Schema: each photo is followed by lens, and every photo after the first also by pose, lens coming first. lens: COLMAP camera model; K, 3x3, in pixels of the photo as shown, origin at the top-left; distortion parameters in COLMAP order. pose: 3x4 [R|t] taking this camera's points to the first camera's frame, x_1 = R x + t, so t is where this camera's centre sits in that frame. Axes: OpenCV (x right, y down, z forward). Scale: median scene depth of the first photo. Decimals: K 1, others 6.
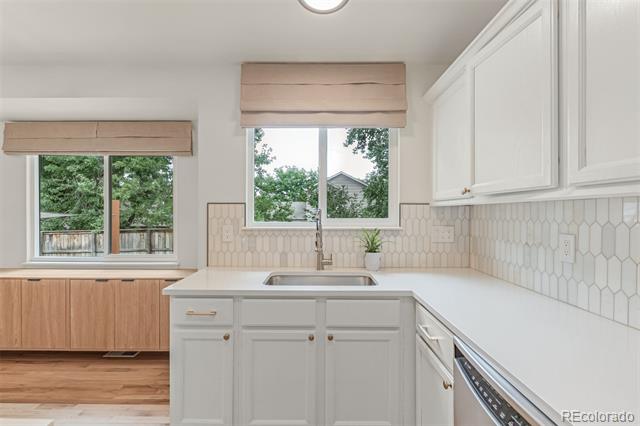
lens RADIAL K [[308.0, 0, 320.0], [0, 308.0, 213.0], [0, 0, 1]] dist [0.002368, 0.000337]
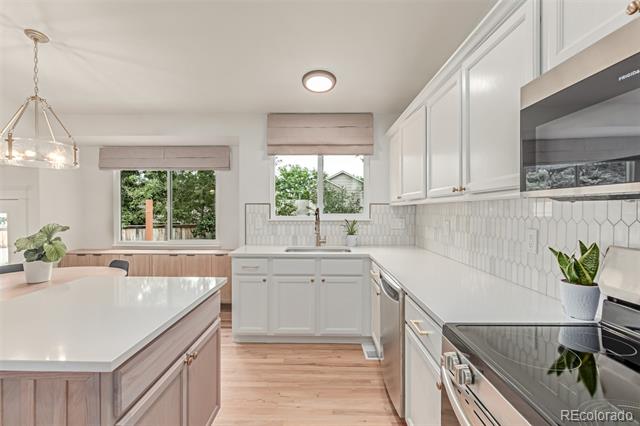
lens RADIAL K [[308.0, 0, 320.0], [0, 308.0, 213.0], [0, 0, 1]] dist [0.002368, 0.000337]
pose [[0.999957, -0.001287, -0.009139, 0.022912], [0.001372, 0.999956, 0.009320, 0.000432], [0.009126, -0.009332, 0.999915, -0.548325]]
